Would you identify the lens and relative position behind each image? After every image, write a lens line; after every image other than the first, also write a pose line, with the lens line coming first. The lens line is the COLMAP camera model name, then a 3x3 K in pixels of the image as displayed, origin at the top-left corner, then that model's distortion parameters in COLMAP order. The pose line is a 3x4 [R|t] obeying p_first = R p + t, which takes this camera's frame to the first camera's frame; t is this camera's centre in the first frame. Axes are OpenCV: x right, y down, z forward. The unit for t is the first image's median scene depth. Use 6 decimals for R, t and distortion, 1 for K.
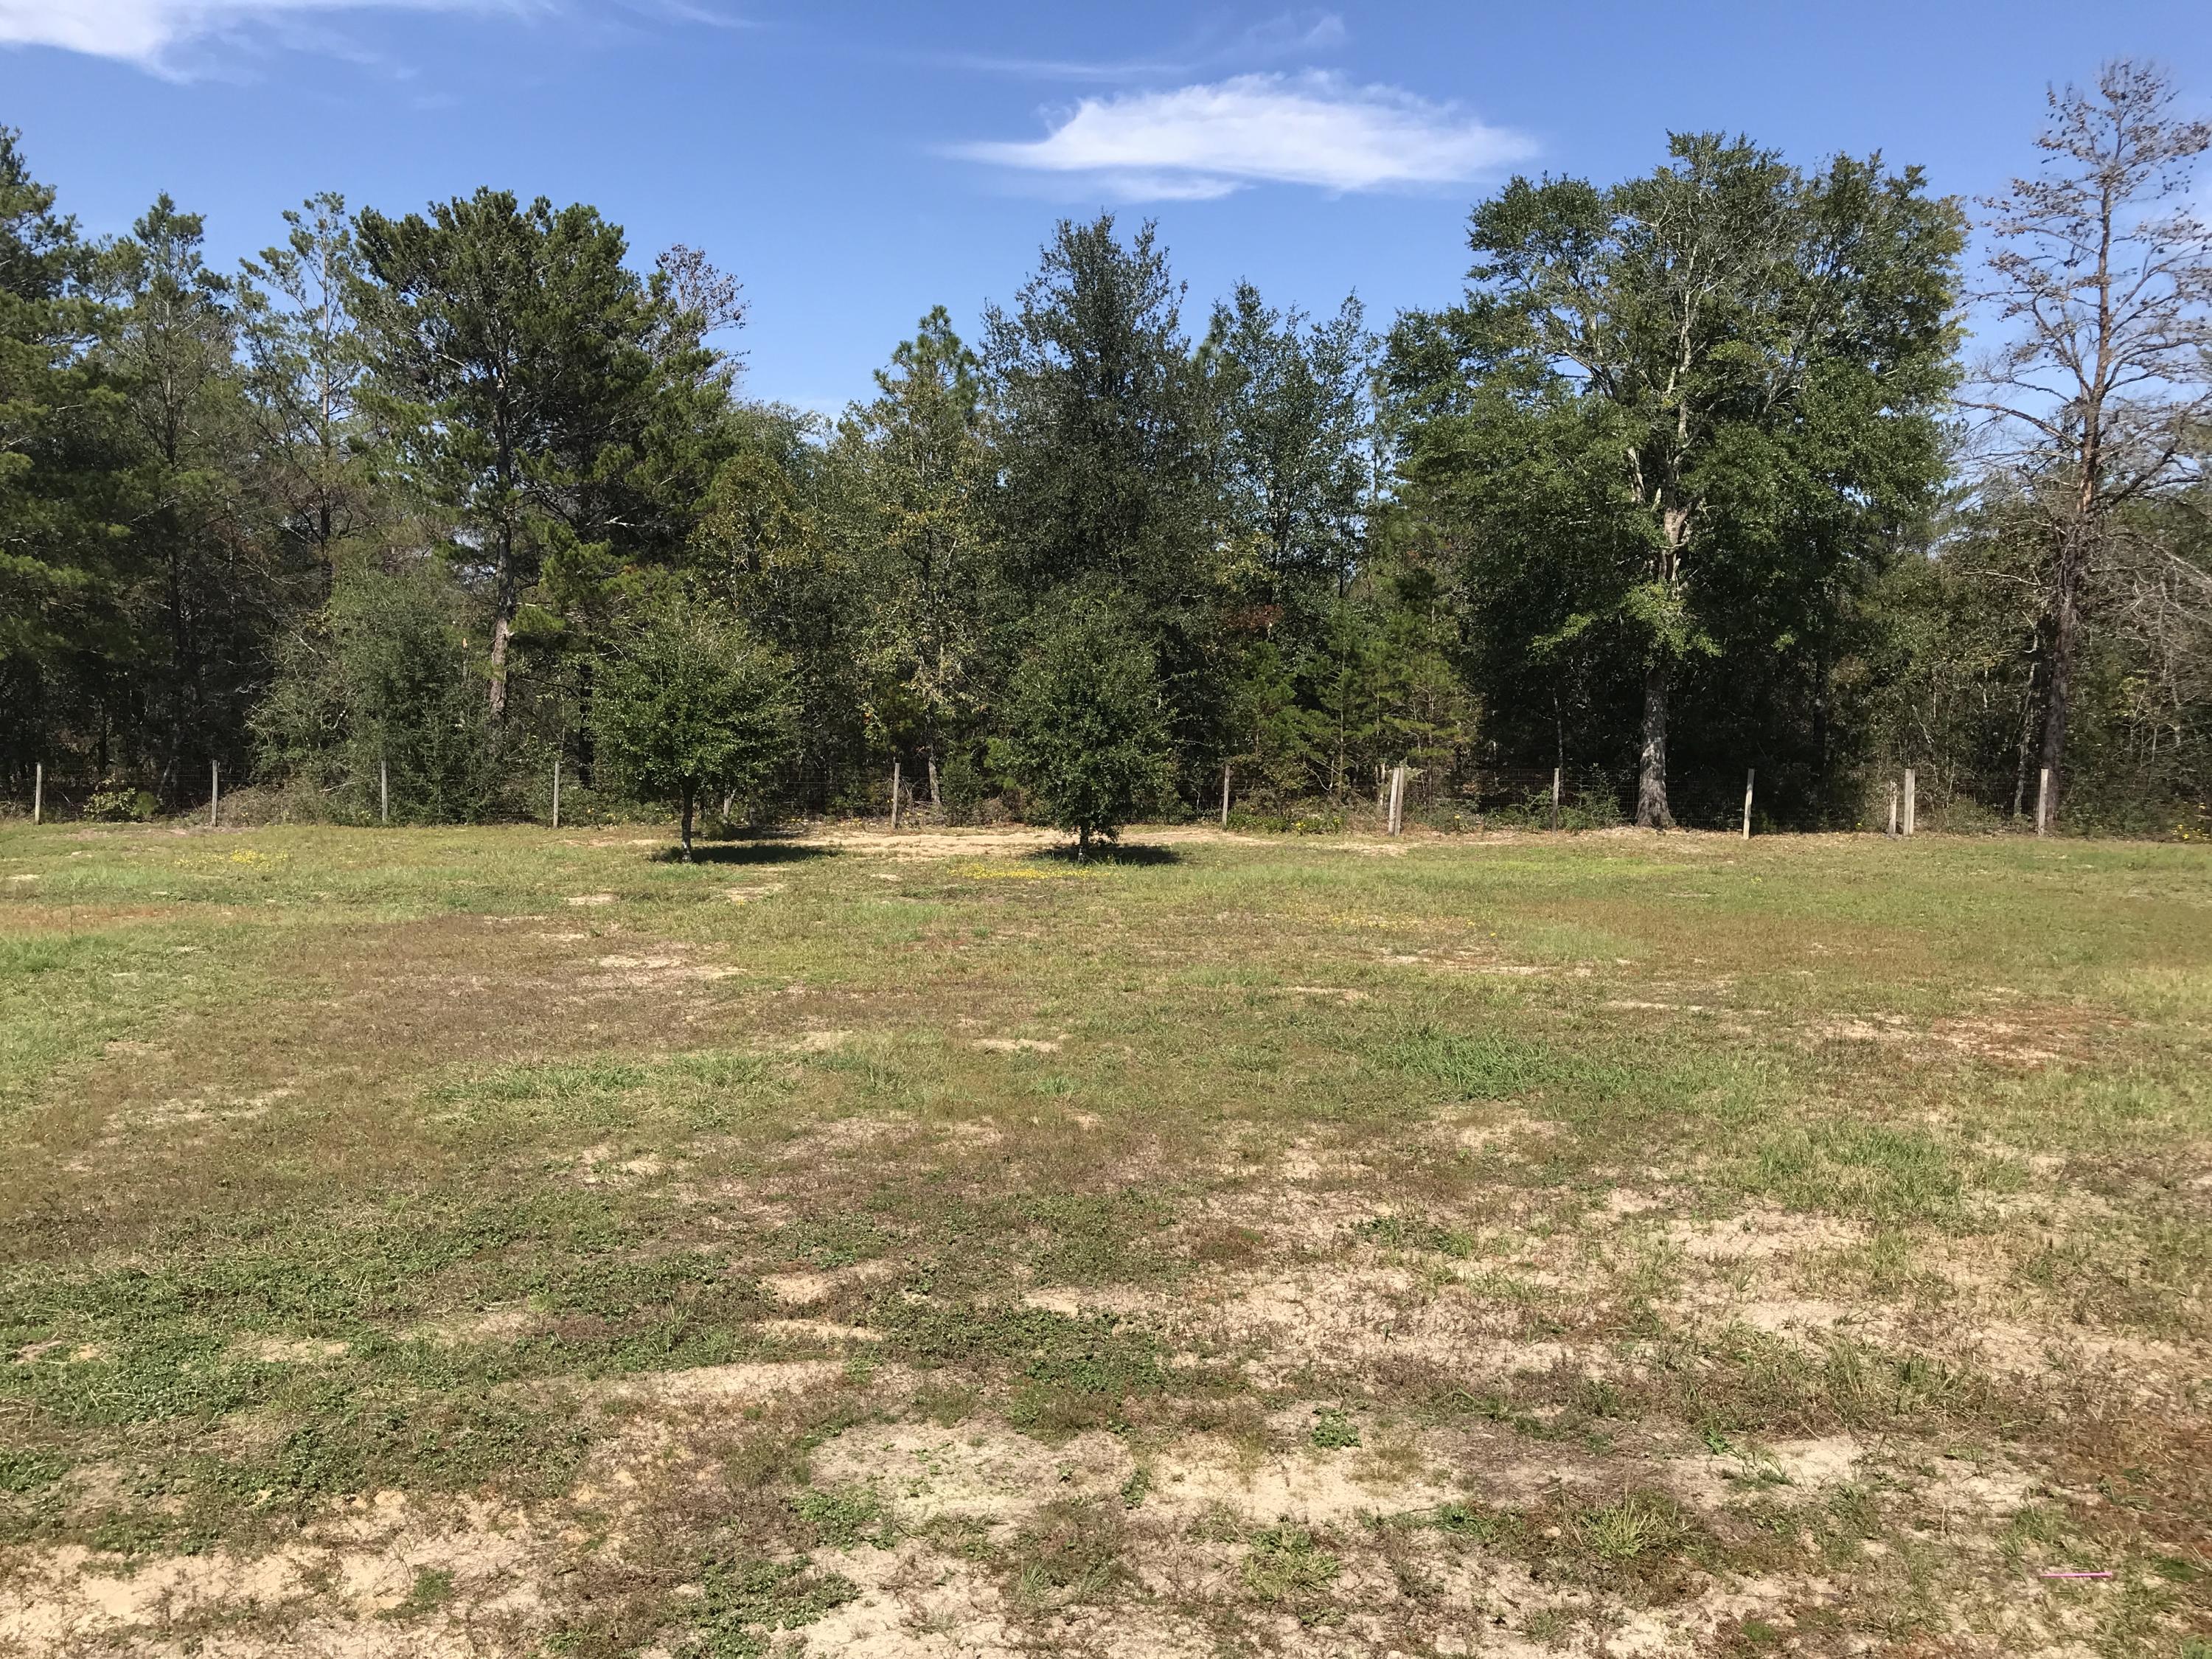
lens RADIAL K [[1784.7, 0, 1106.0], [0, 1784.7, 829.5], [0, 0, 1]] dist [0.093190, -0.123604]
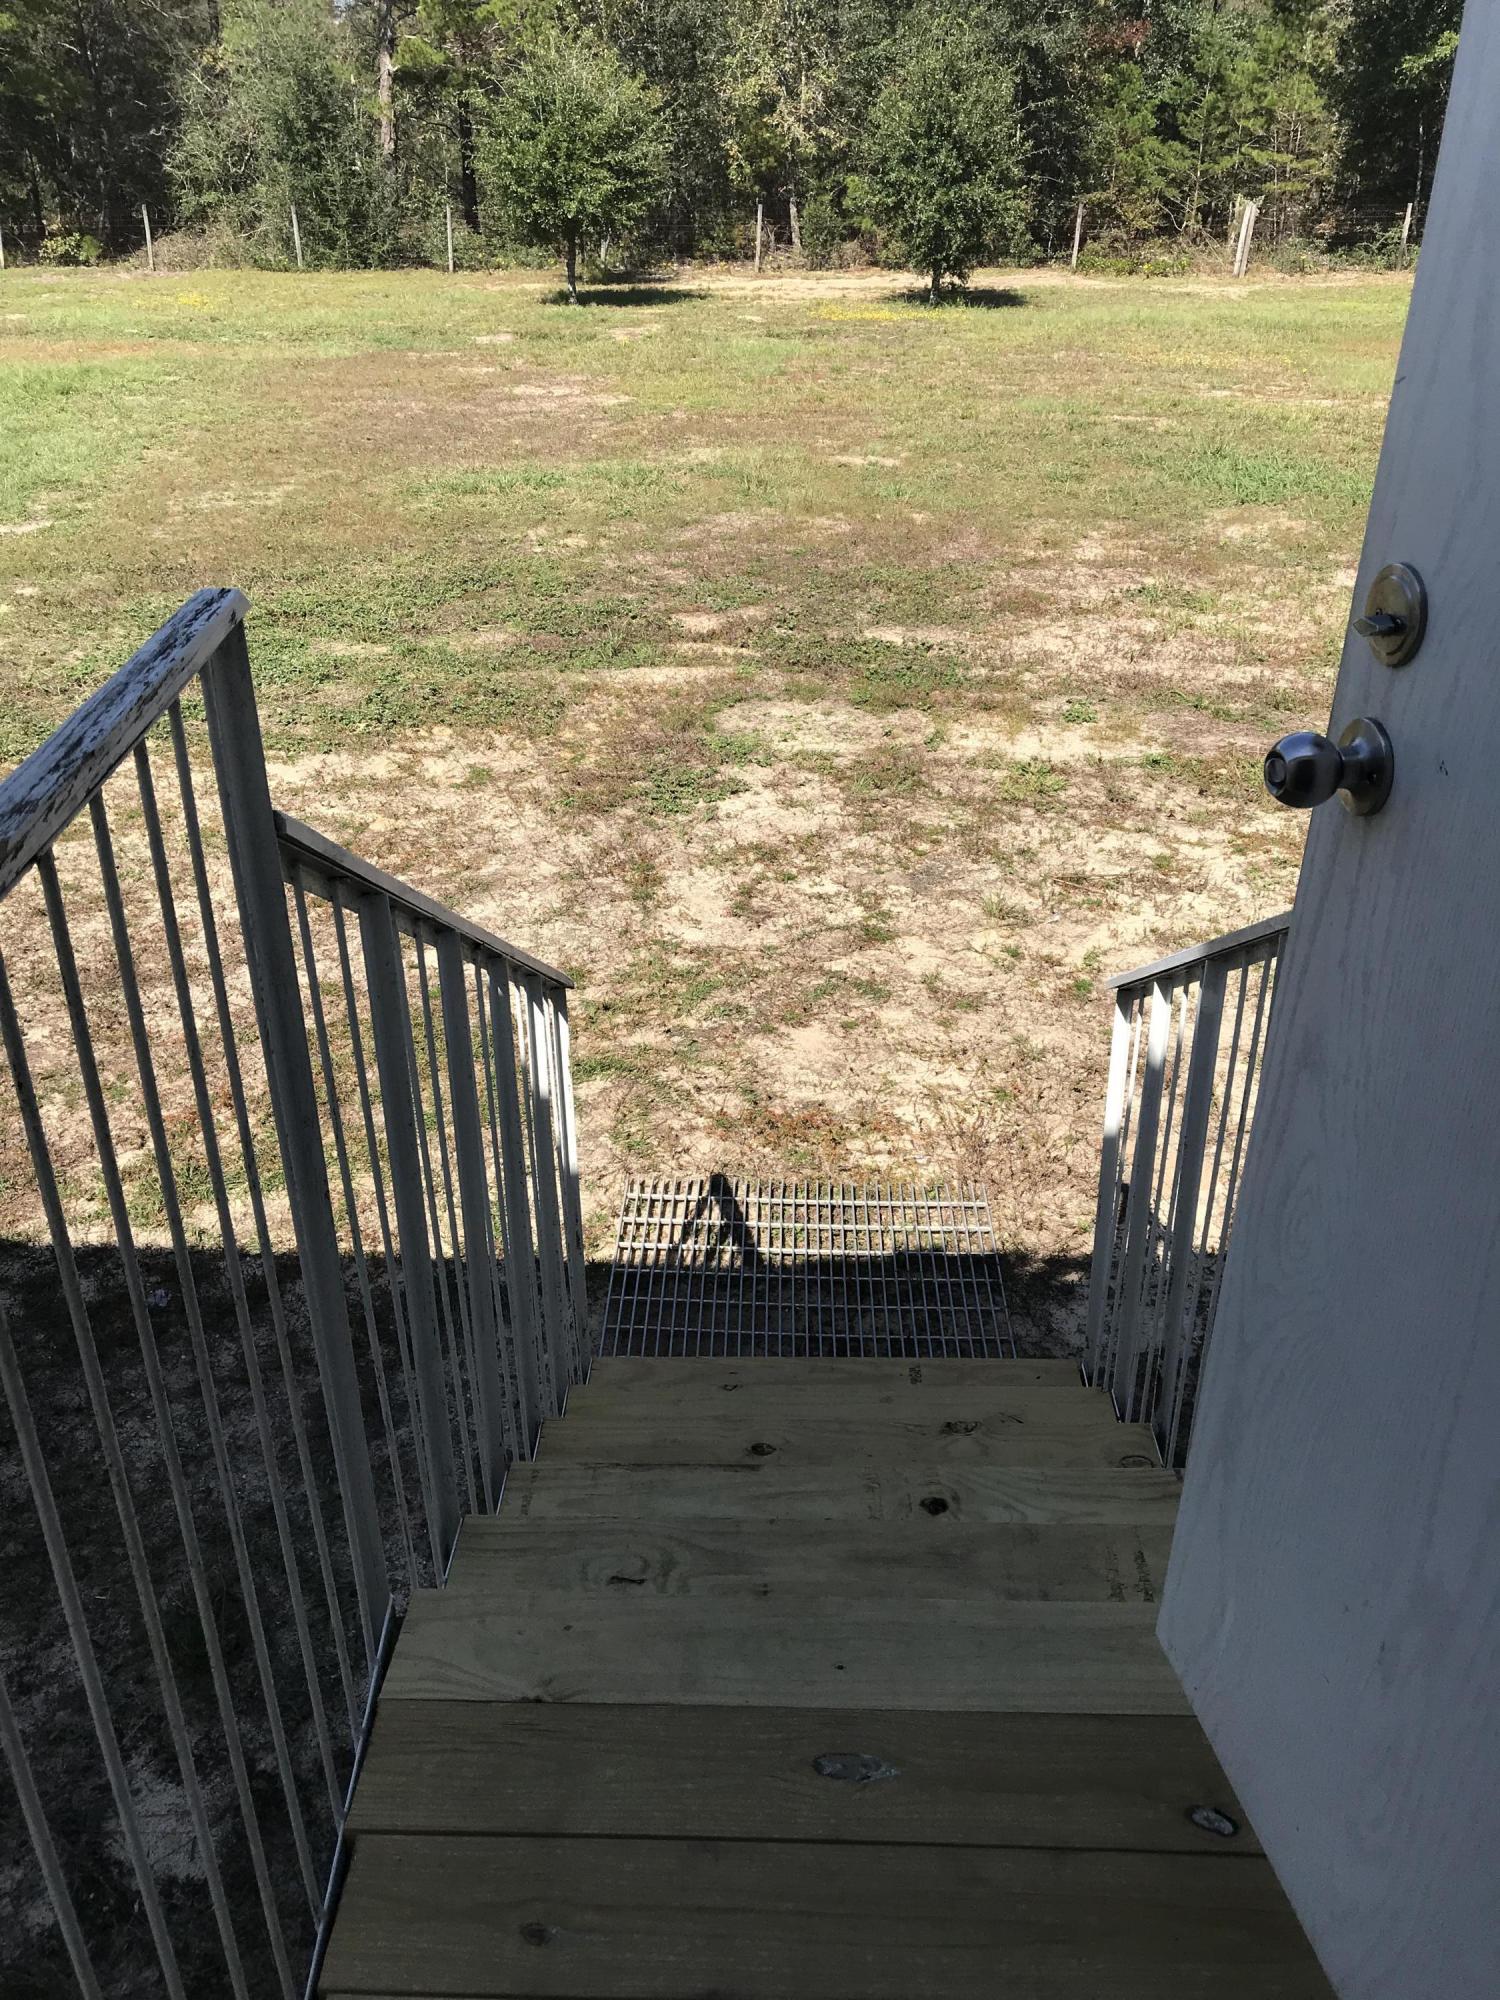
lens RADIAL K [[1660.7, 0, 756.2], [0, 1660.7, 986.0], [0, 0, 1]] dist [0.028696, -0.004026]
pose [[0.993252, 0.043017, -0.107700, 0.008543], [0.002048, 0.922012, 0.387156, 0.008883], [0.115955, -0.384764, 0.915703, -0.107611]]
